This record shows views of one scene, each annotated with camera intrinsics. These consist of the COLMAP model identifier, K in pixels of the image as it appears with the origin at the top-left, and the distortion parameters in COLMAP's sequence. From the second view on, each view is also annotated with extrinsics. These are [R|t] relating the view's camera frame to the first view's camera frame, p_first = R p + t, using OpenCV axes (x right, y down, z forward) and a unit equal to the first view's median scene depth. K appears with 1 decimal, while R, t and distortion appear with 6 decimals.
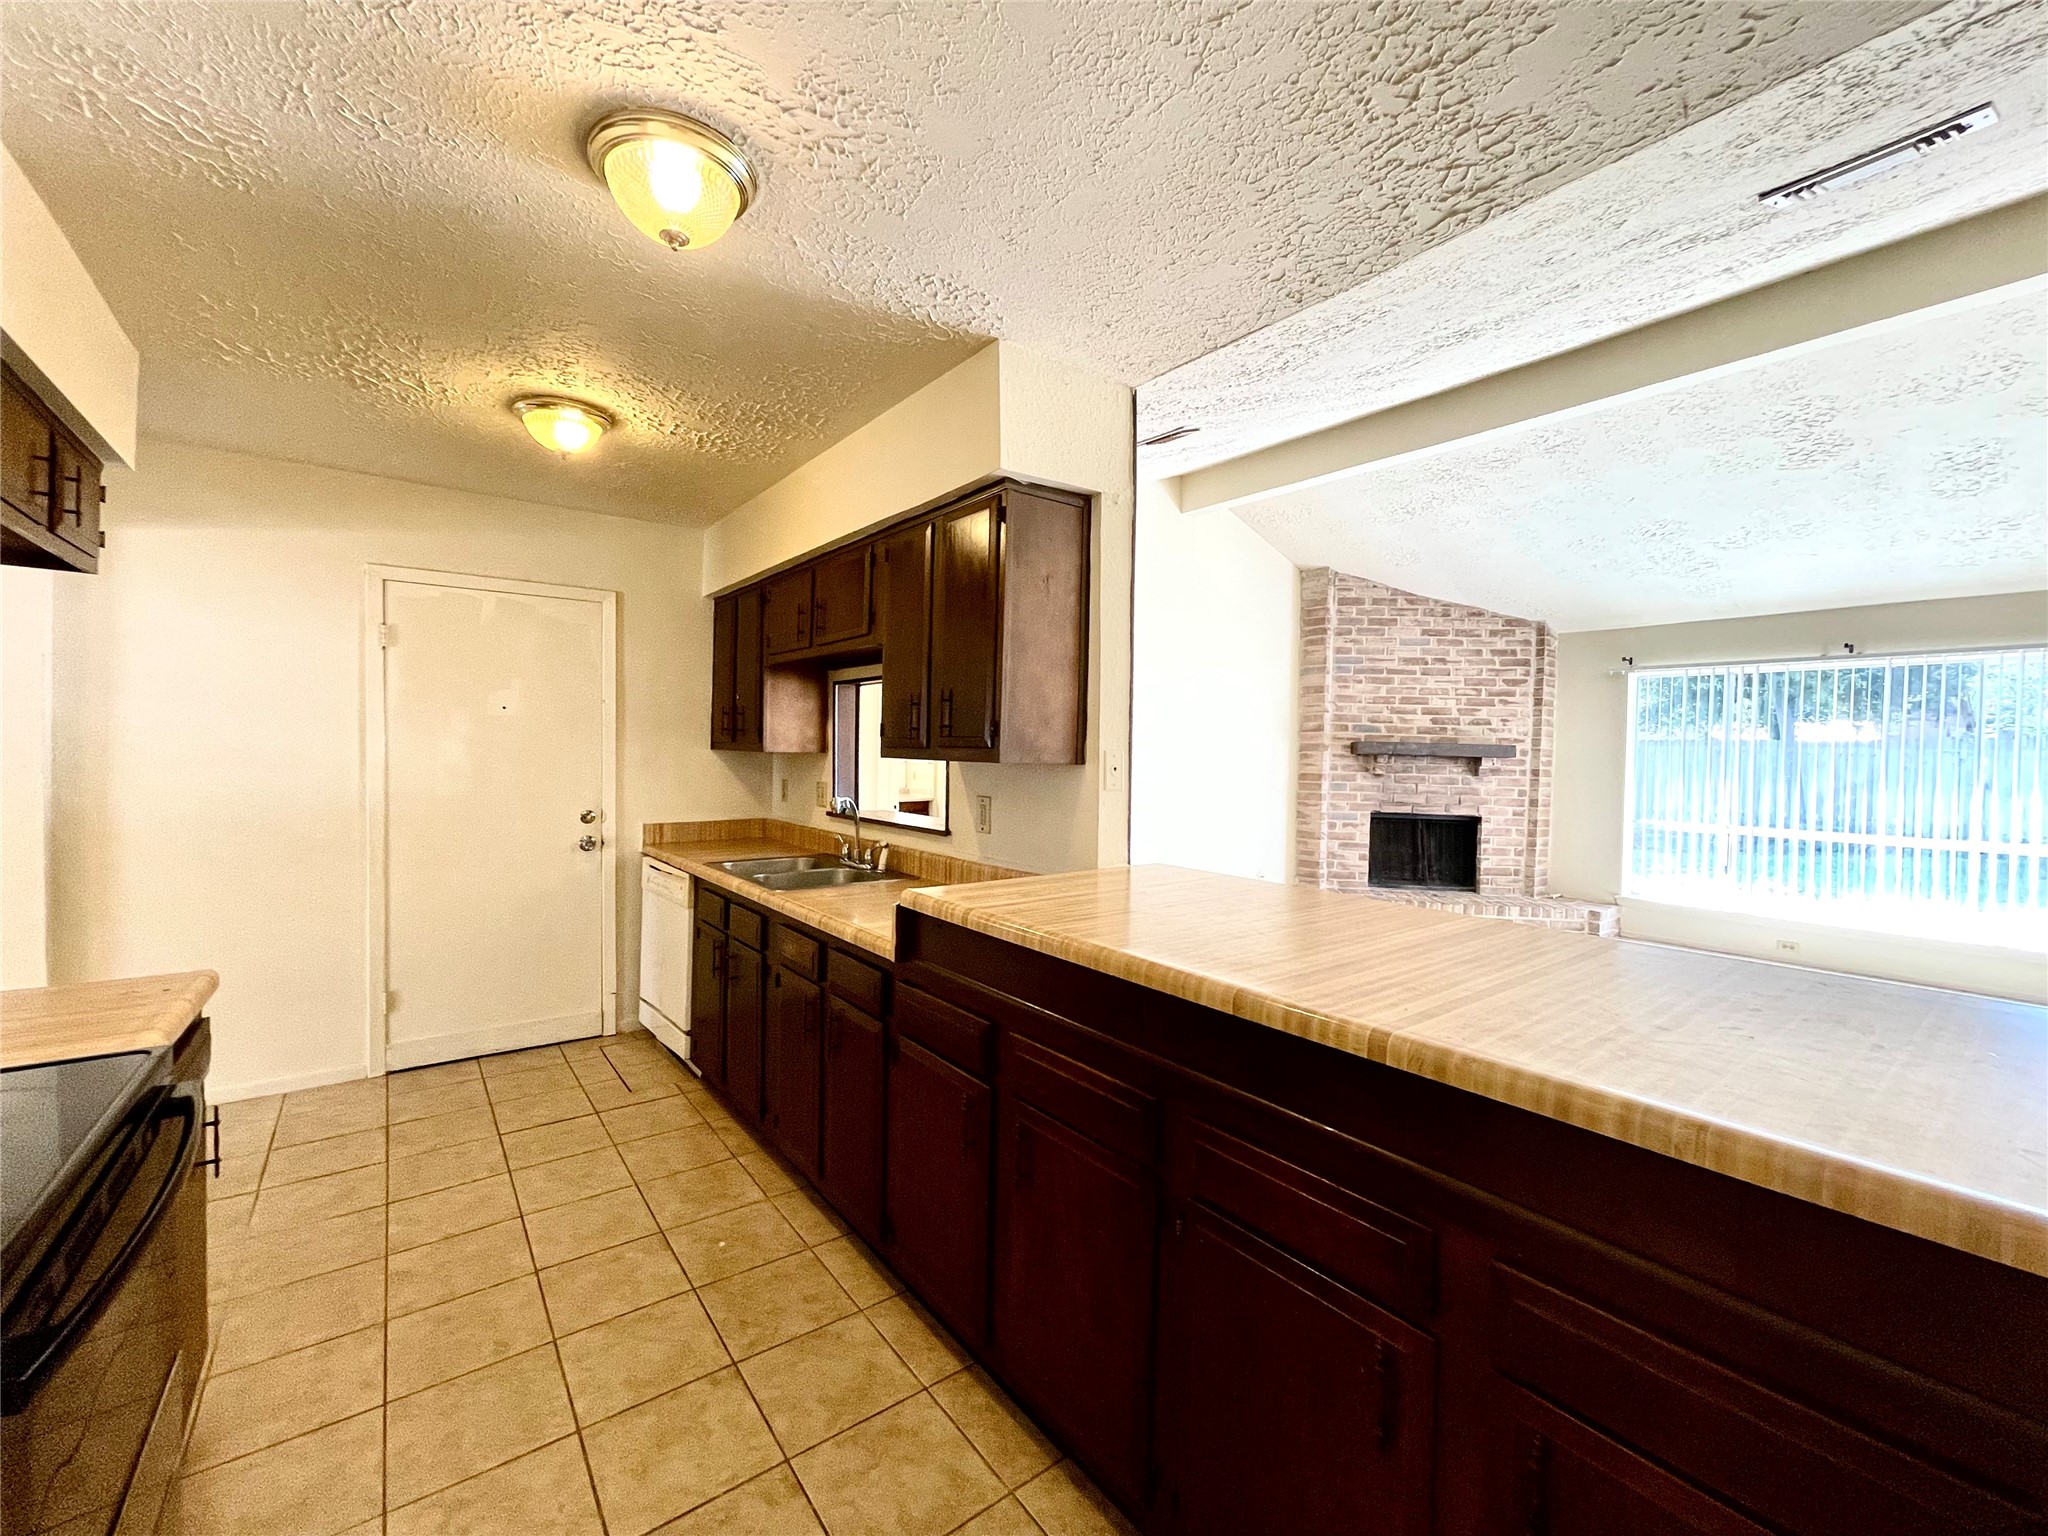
lens RADIAL K [[824.0, 0, 1015.5], [0, 824.0, 768.7], [0, 0, 1]] dist [-0.001088, 0.000055]
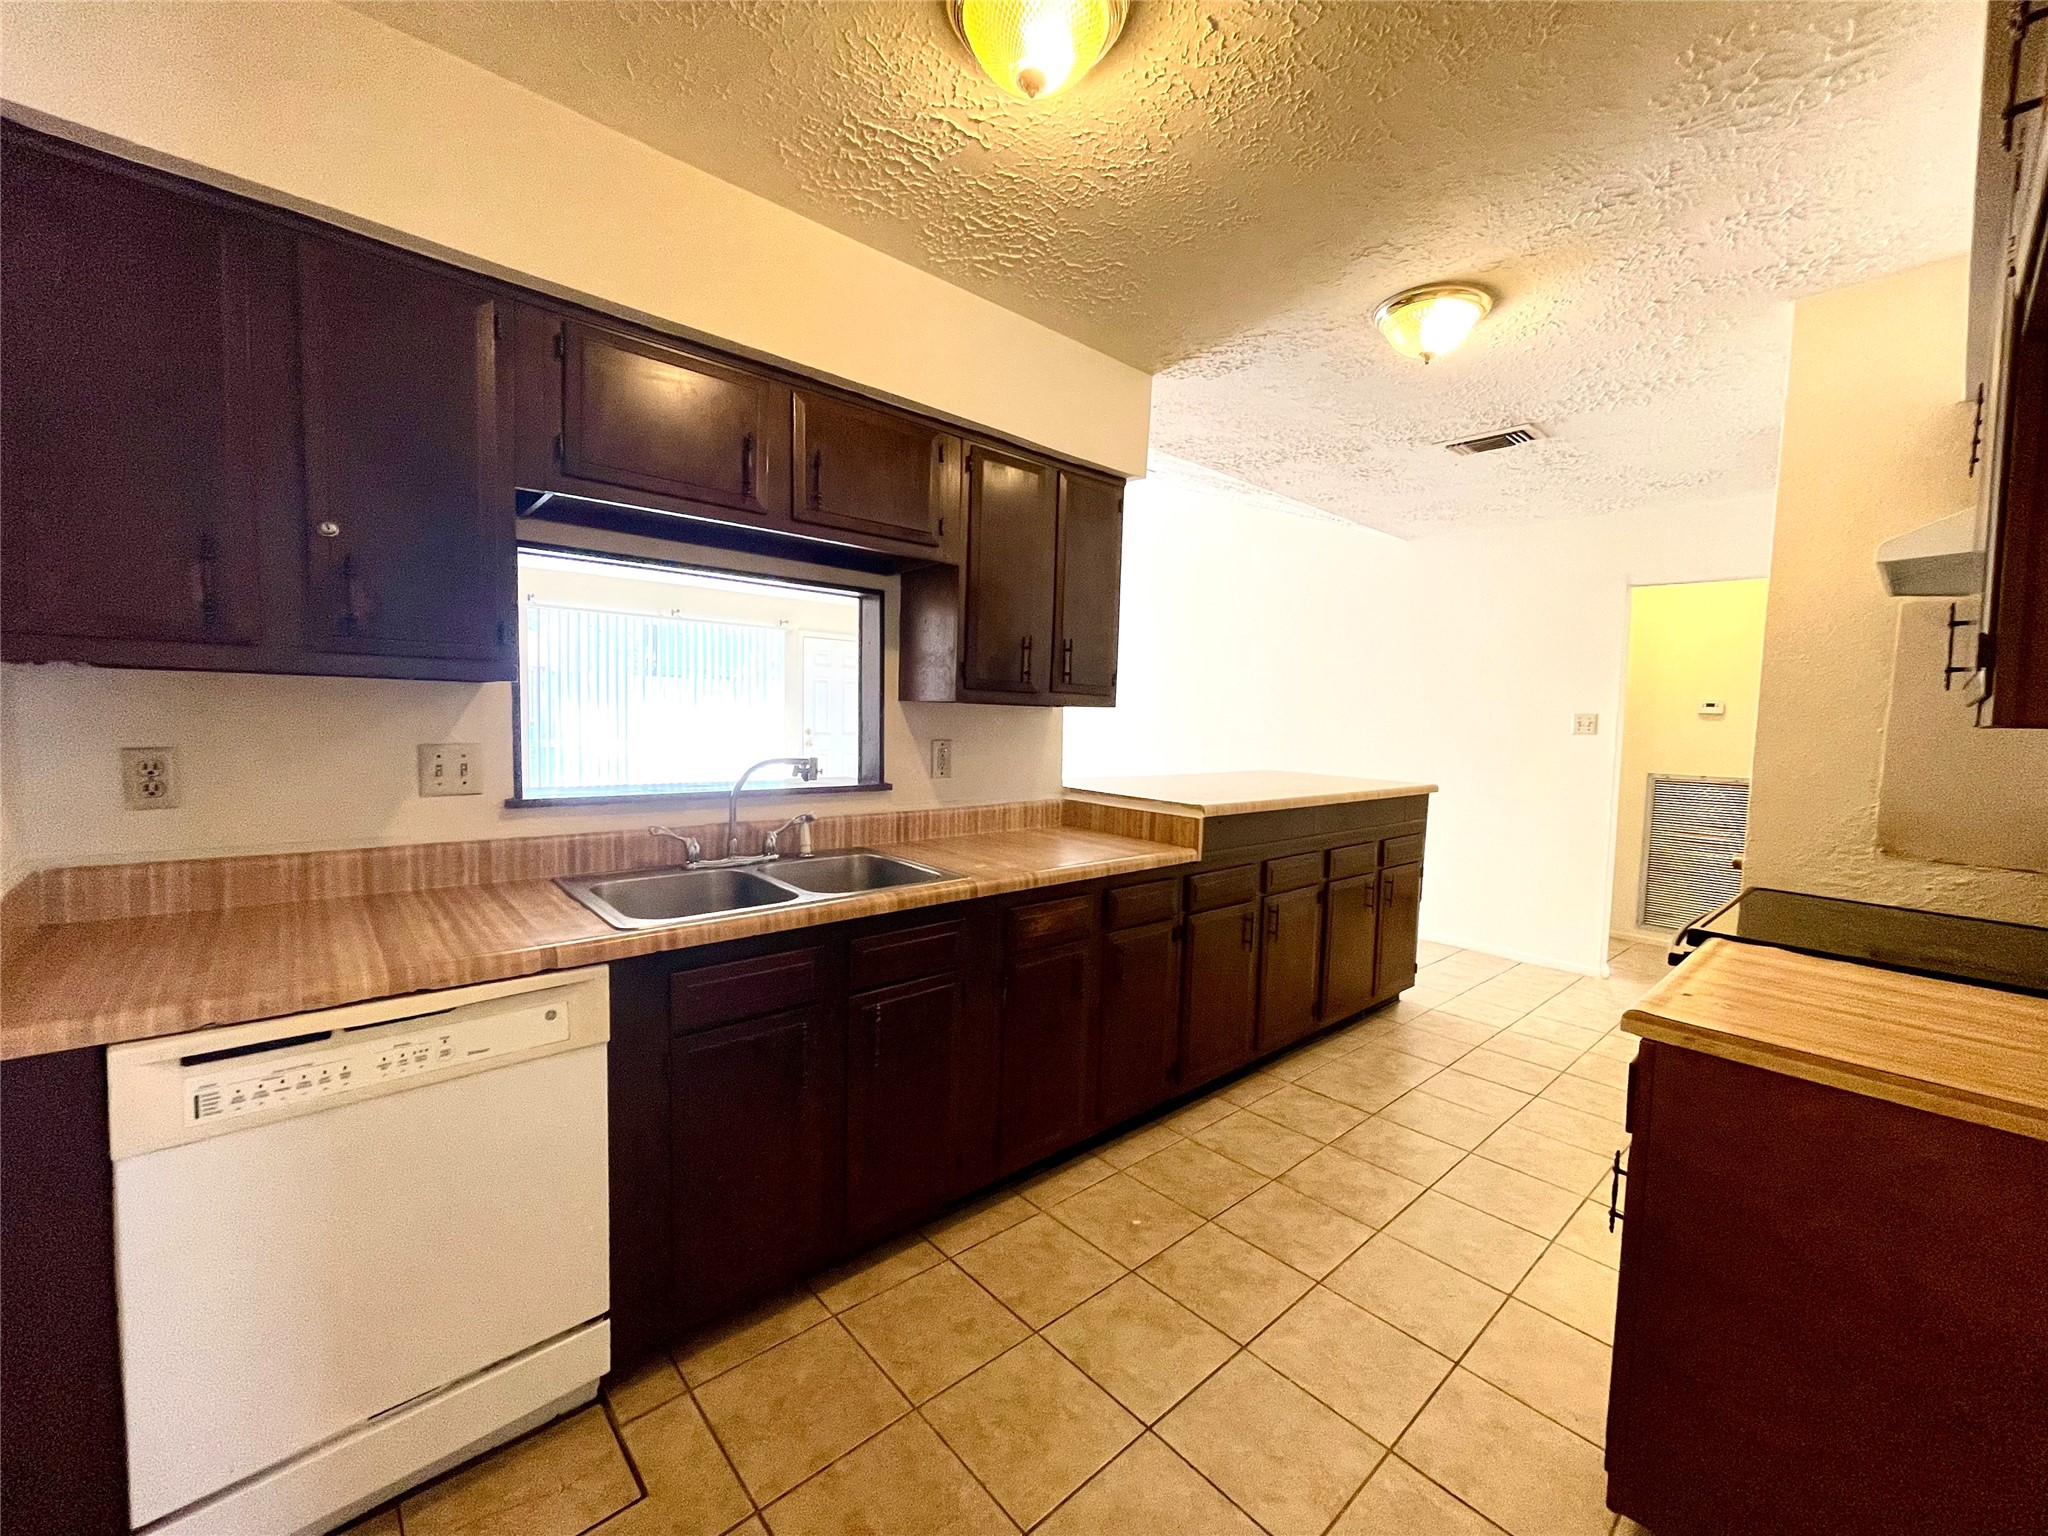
lens RADIAL K [[830.8, 0, 1024.1], [0, 830.8, 770.1], [0, 0, 1]] dist [-0.000087, -0.002629]
pose [[-0.074290, -0.092209, 0.992964, -1.123657], [-0.008870, 0.995738, 0.091803, -0.023560], [-0.997197, -0.001988, -0.074791, 1.082184]]
